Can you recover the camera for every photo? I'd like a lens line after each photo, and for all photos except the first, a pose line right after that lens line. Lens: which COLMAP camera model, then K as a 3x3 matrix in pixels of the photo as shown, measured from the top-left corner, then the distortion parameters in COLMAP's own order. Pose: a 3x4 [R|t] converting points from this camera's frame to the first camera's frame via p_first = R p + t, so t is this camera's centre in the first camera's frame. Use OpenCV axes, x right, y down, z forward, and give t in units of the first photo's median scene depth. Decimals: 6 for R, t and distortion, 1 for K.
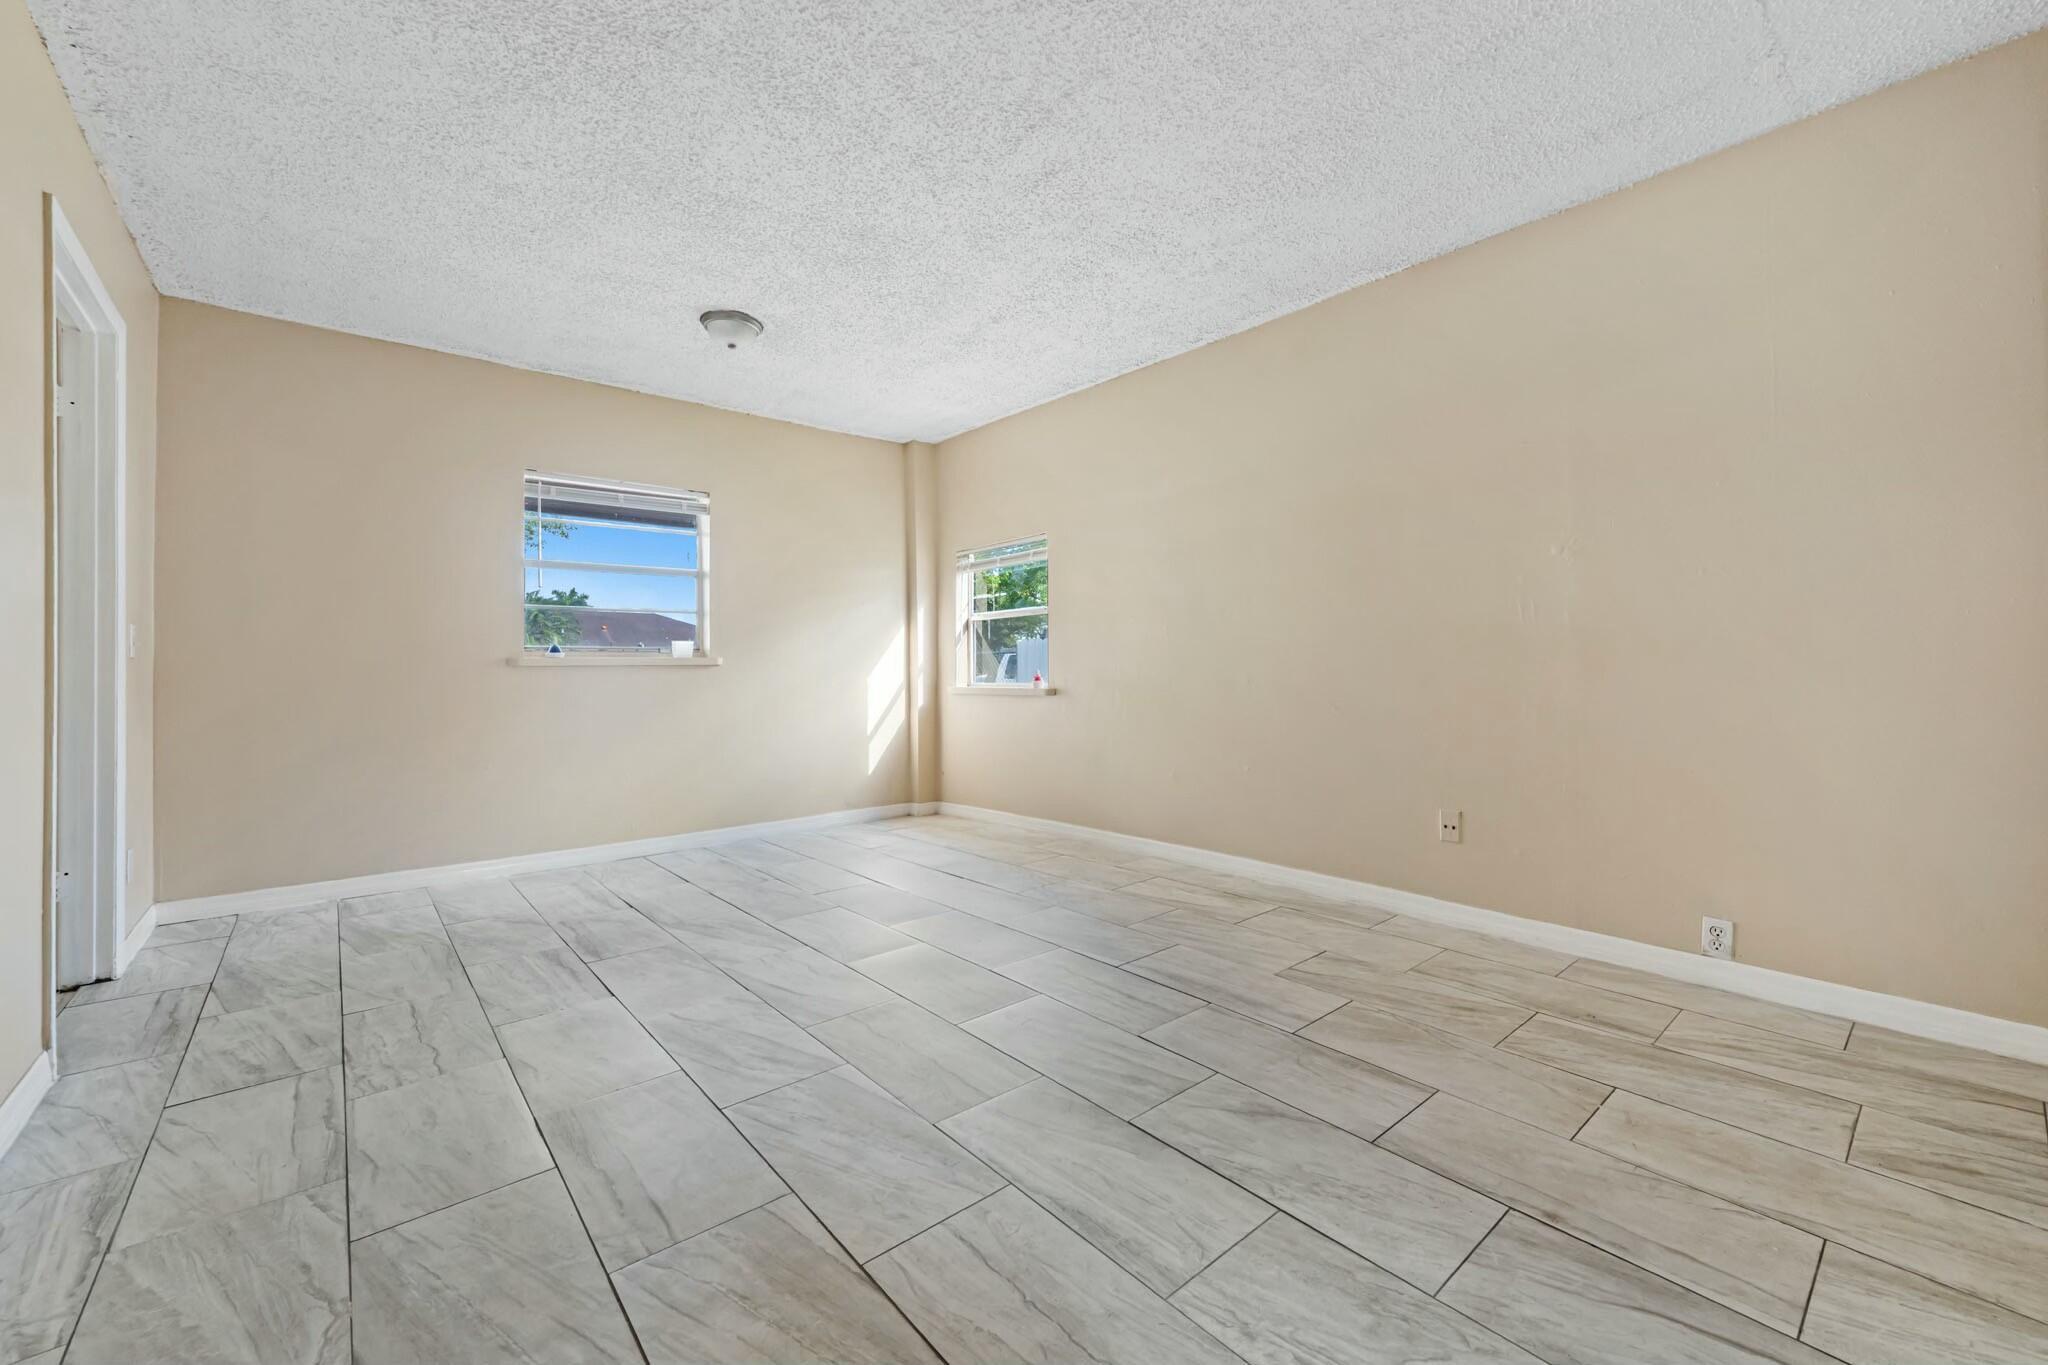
lens RADIAL K [[810.5, 0, 1026.0], [0, 810.5, 671.3], [0, 0, 1]] dist [-0.001065, 0.000014]
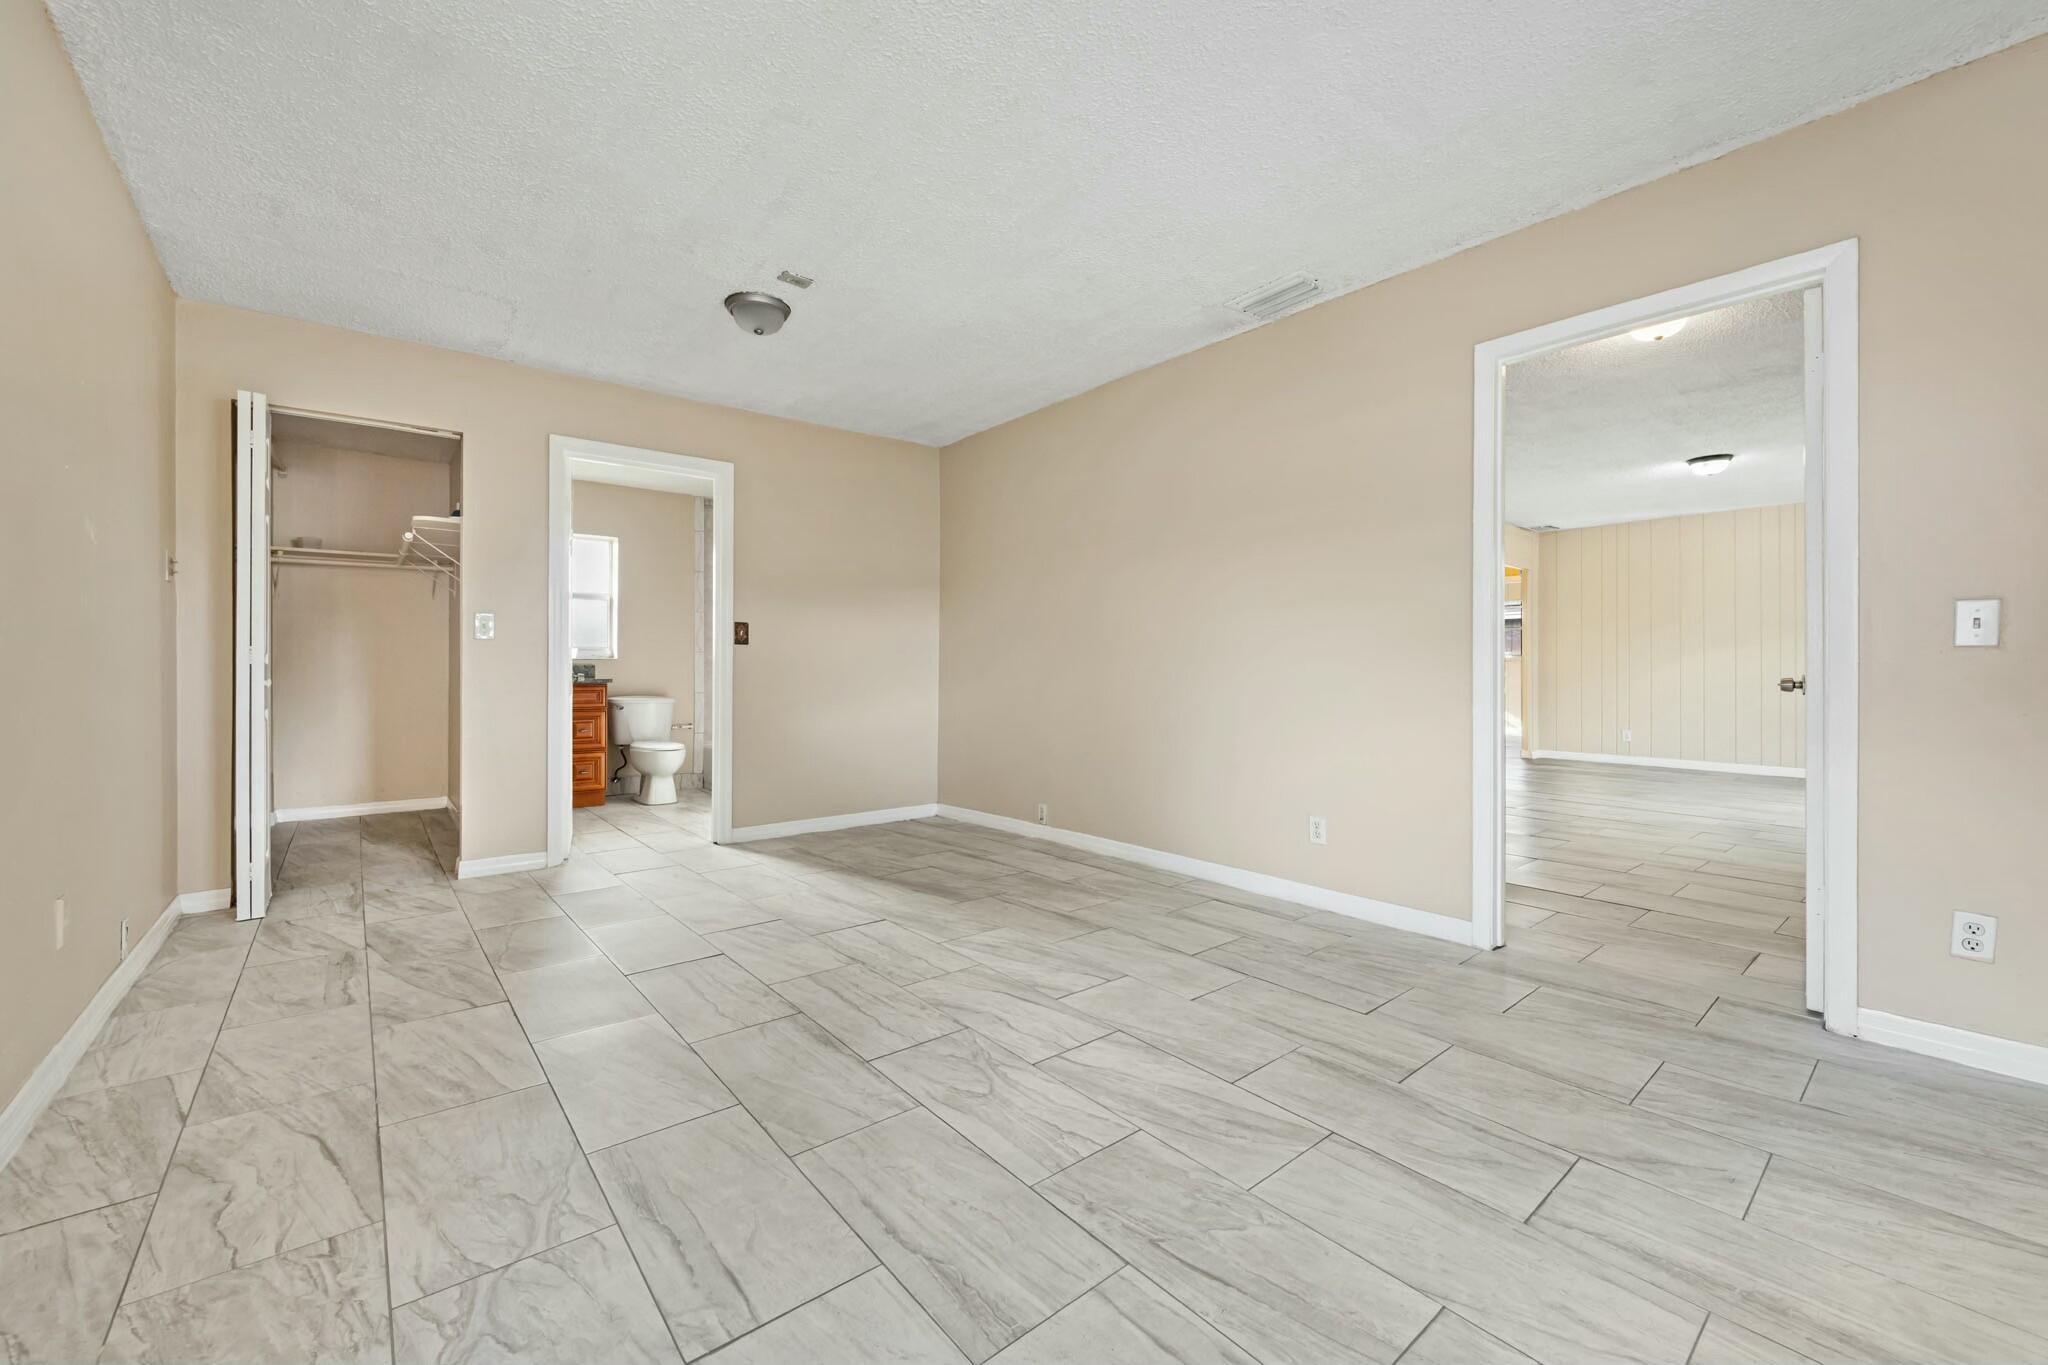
lens RADIAL K [[810.5, 0, 1026.0], [0, 810.5, 671.3], [0, 0, 1]] dist [-0.001065, 0.000014]
pose [[-0.999912, 0.010646, 0.007861, -0.309577], [0.010623, 0.999939, -0.002939, -0.001363], [-0.007892, -0.002856, -0.999965, 1.935620]]
